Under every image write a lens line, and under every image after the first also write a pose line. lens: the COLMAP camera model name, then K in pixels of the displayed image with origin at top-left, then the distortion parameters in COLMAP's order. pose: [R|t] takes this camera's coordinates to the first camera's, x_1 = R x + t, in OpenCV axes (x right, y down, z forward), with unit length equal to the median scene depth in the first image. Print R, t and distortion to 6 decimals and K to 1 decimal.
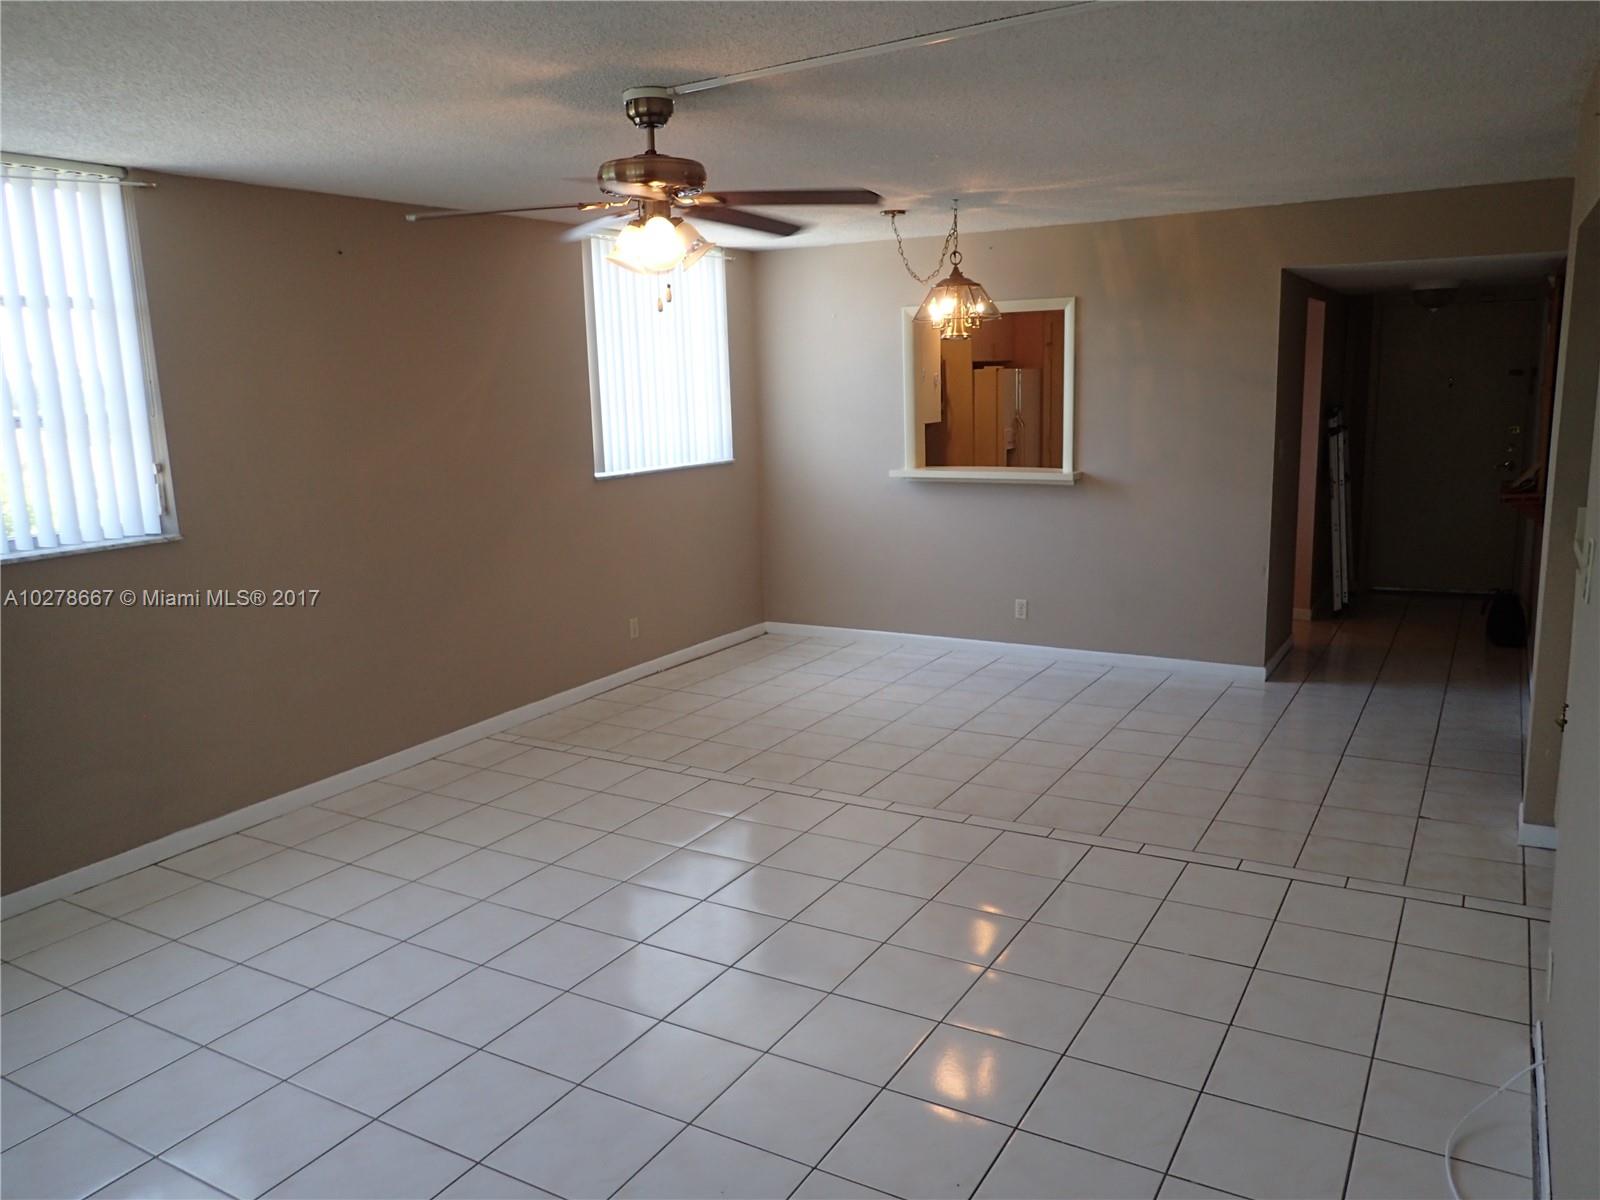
lens RADIAL K [[1192.9, 0, 806.8], [0, 1192.9, 595.1], [0, 0, 1]] dist [-0.005838, 0.000302]
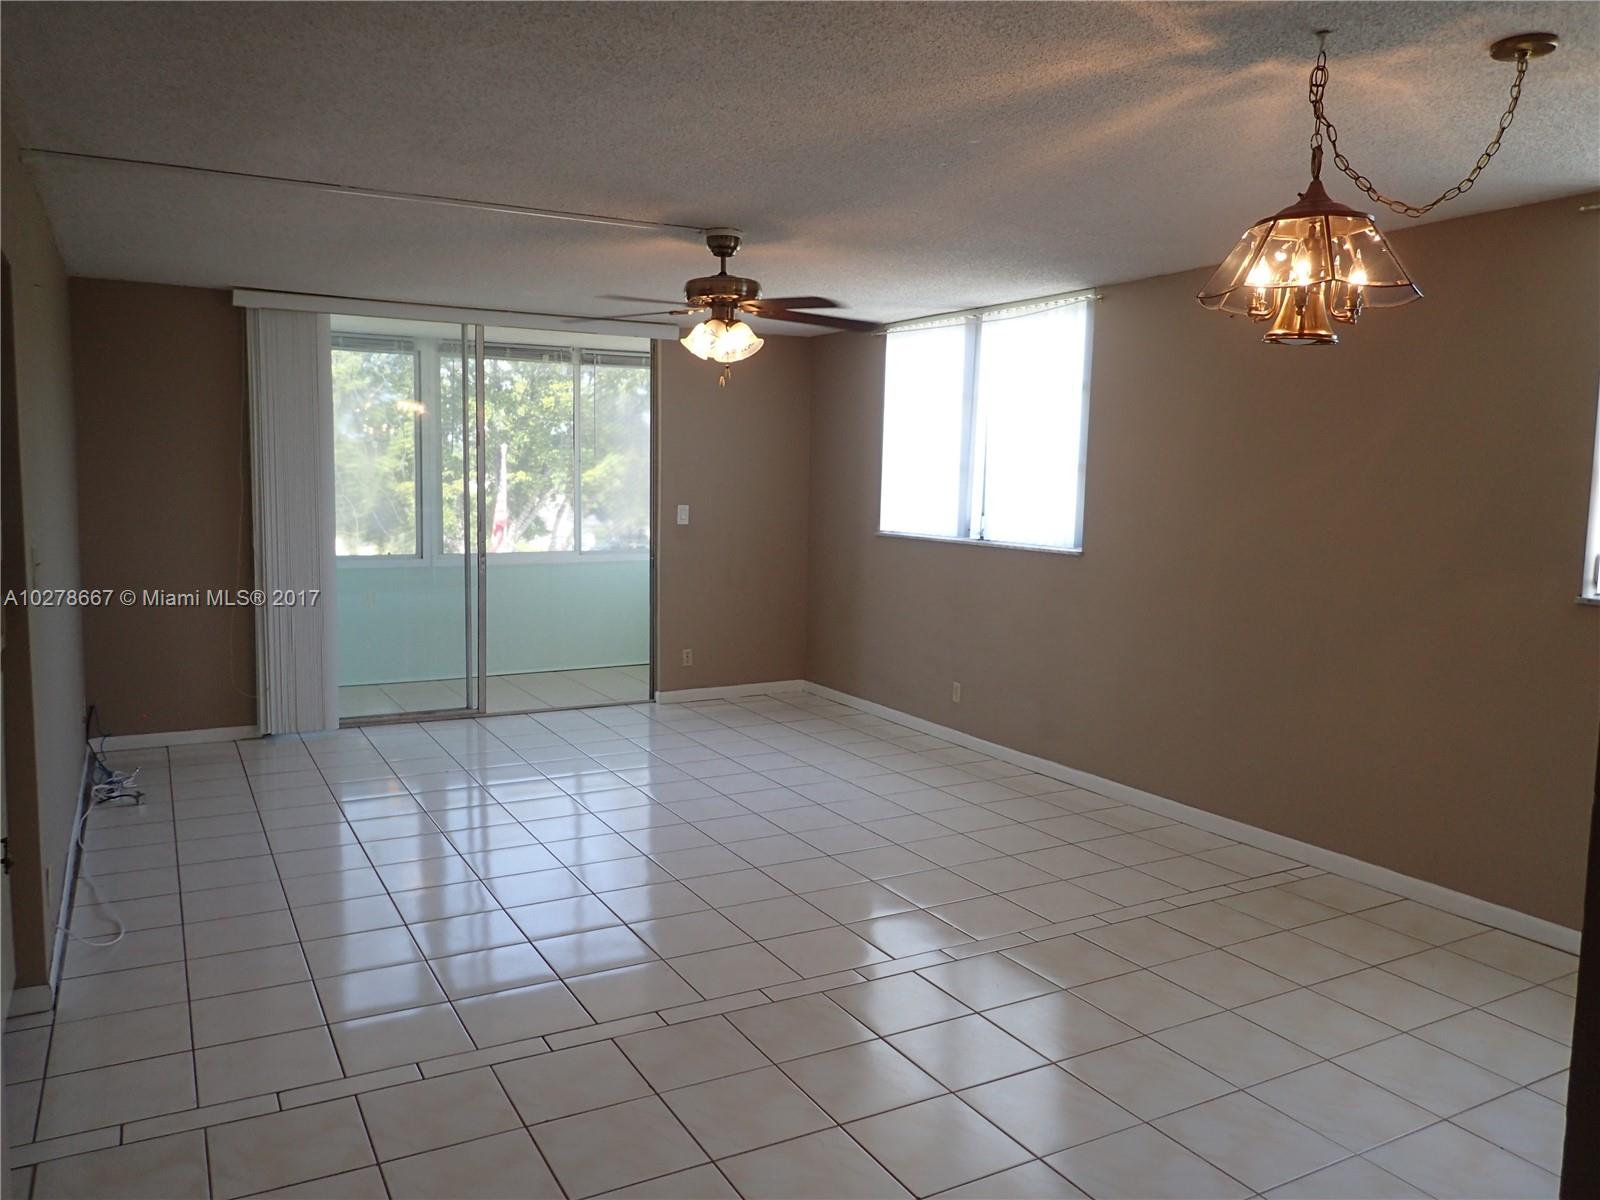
lens RADIAL K [[1192.9, 0, 806.8], [0, 1192.9, 595.1], [0, 0, 1]] dist [-0.005838, 0.000302]
pose [[-0.513036, 0.105730, -0.851830, 0.629791], [-0.153817, 0.964997, 0.212417, -0.193990], [0.844473, 0.240004, -0.478816, 1.112223]]
